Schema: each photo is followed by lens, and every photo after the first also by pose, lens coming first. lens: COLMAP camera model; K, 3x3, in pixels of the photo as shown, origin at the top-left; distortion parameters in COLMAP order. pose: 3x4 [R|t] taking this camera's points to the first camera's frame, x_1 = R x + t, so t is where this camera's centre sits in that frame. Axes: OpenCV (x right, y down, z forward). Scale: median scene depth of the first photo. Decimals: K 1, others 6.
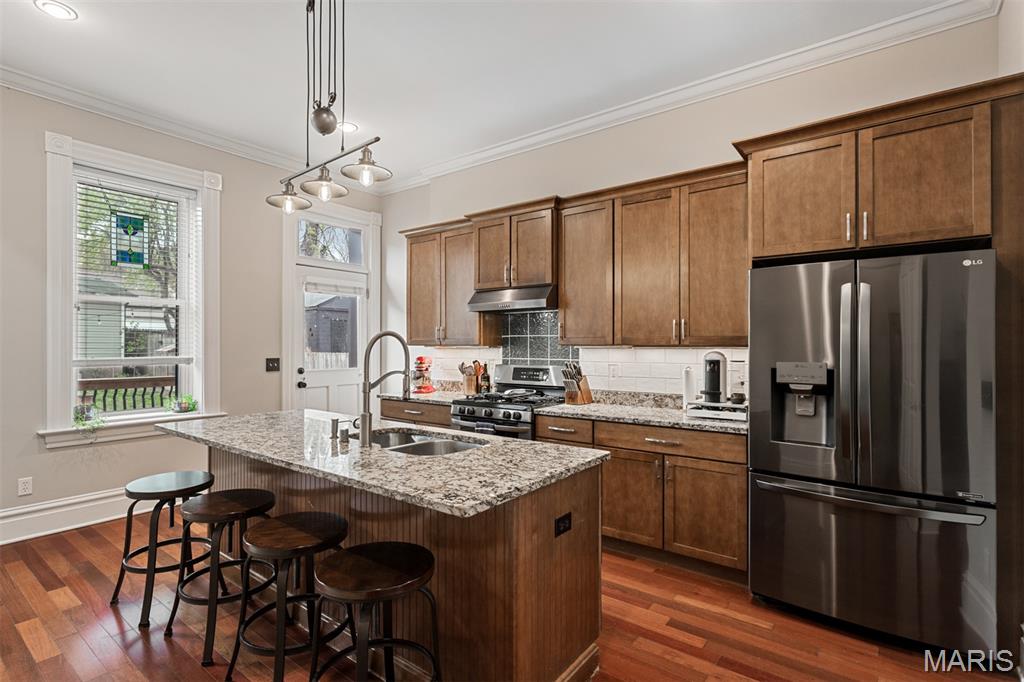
lens RADIAL K [[484.4, 0, 512.0], [0, 484.4, 341.0], [0, 0, 1]] dist [-0.000320, 0.000396]
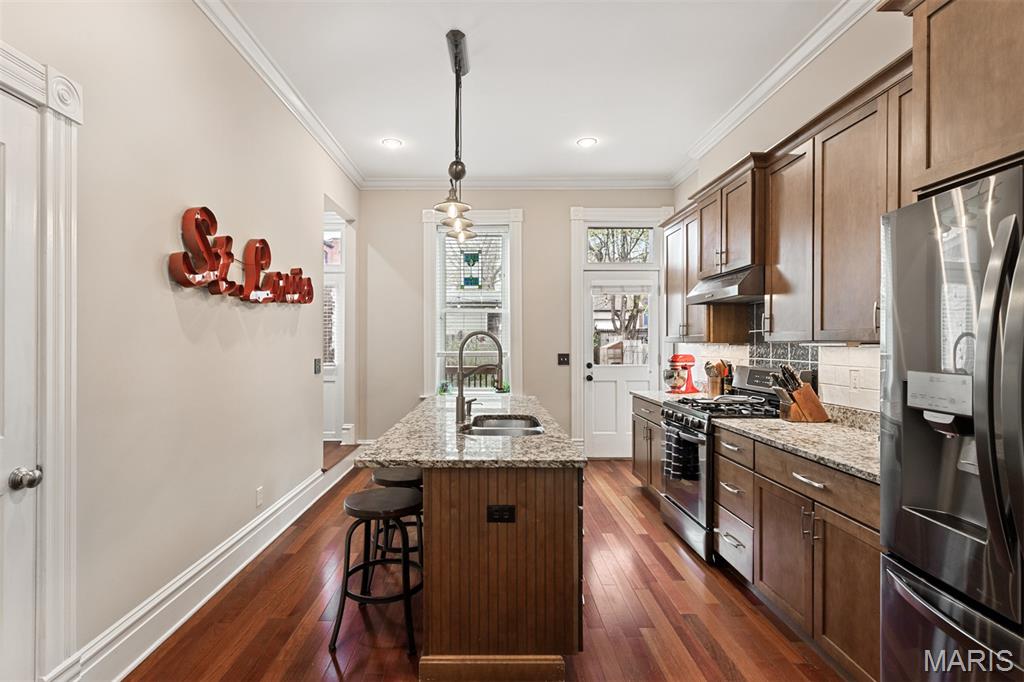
lens RADIAL K [[505.5, 0, 500.3], [0, 505.5, 340.1], [0, 0, 1]] dist [0.001312, 0.000356]
pose [[0.608834, -0.006106, -0.793274, 0.453082], [0.009397, 0.999956, -0.000485, 0.001797], [0.793242, -0.007159, 0.608864, 0.157154]]
